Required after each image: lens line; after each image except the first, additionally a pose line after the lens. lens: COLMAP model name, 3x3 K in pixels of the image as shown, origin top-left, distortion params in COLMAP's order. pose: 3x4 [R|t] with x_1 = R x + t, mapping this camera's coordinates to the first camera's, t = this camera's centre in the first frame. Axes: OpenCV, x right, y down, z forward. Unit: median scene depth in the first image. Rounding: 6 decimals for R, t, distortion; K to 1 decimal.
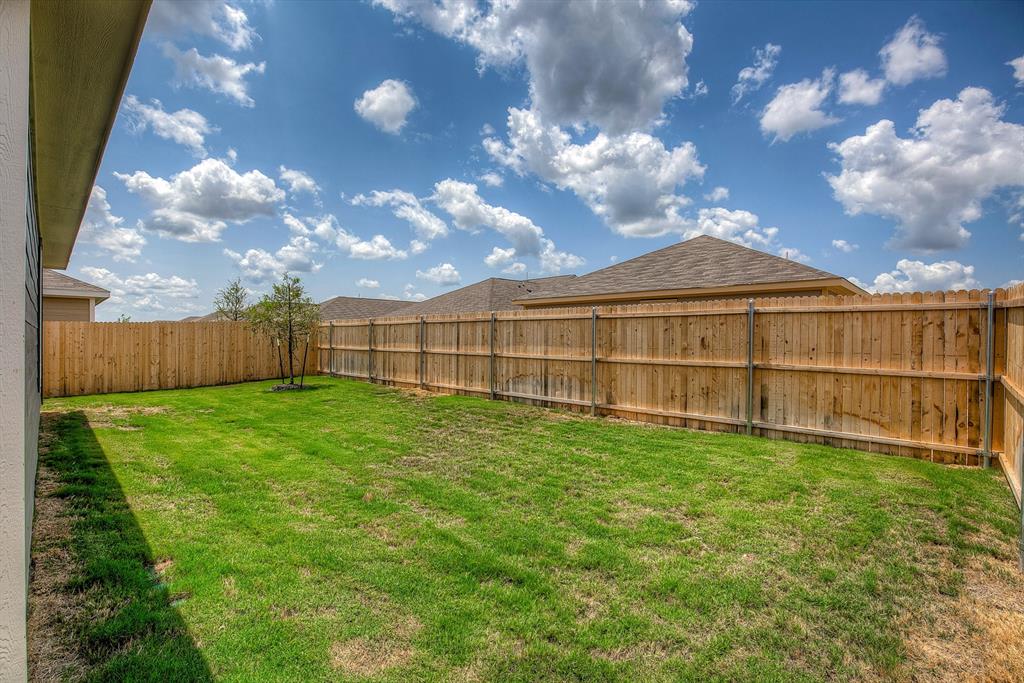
lens RADIAL K [[469.9, 0, 510.6], [0, 469.9, 342.2], [0, 0, 1]] dist [-0.029995, 0.002047]
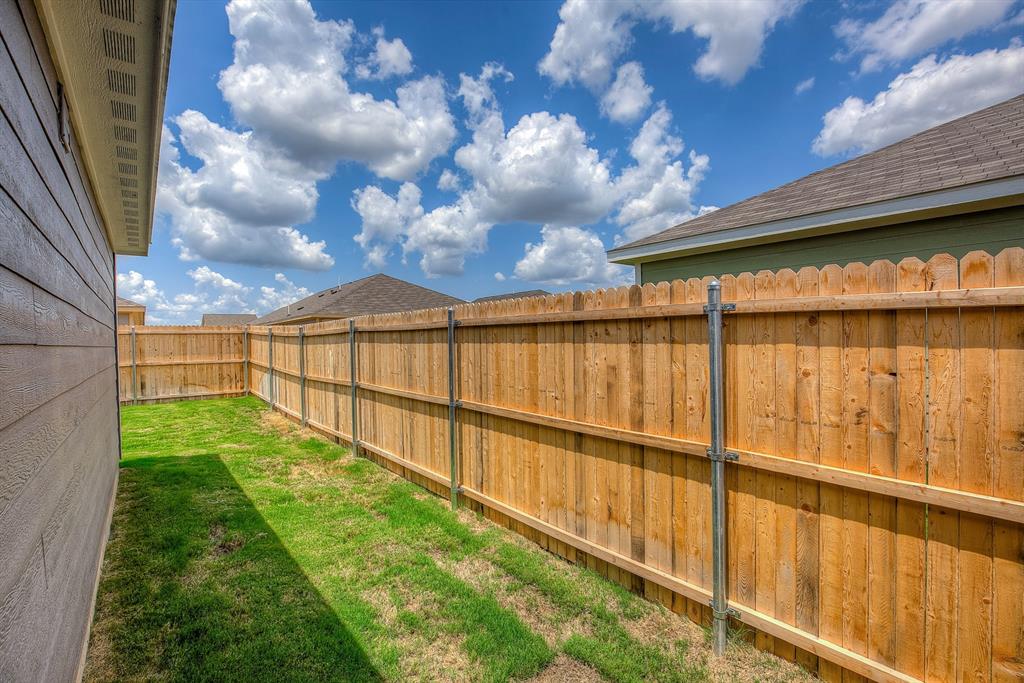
lens RADIAL K [[469.9, 0, 513.6], [0, 469.9, 341.0], [0, 0, 1]] dist [-0.029995, 0.002047]
pose [[0.099591, -0.020016, 0.994827, -1.024380], [0.029789, 0.999409, 0.017126, -0.023696], [-0.994582, 0.027929, 0.100129, -0.551169]]
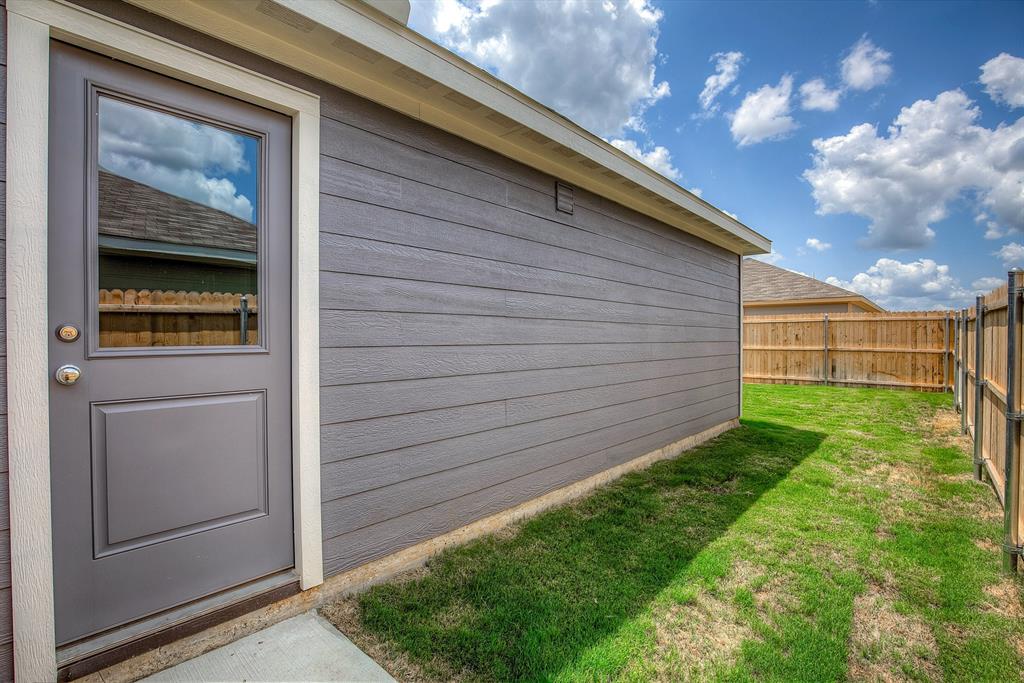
lens RADIAL K [[469.9, 0, 511.0], [0, 469.9, 343.3], [0, 0, 1]] dist [-0.029995, 0.002047]
pose [[0.999148, -0.011910, 0.039522, -0.834687], [0.011659, 0.999910, 0.006575, 0.000282], [-0.039597, -0.006108, 0.999197, -0.824160]]
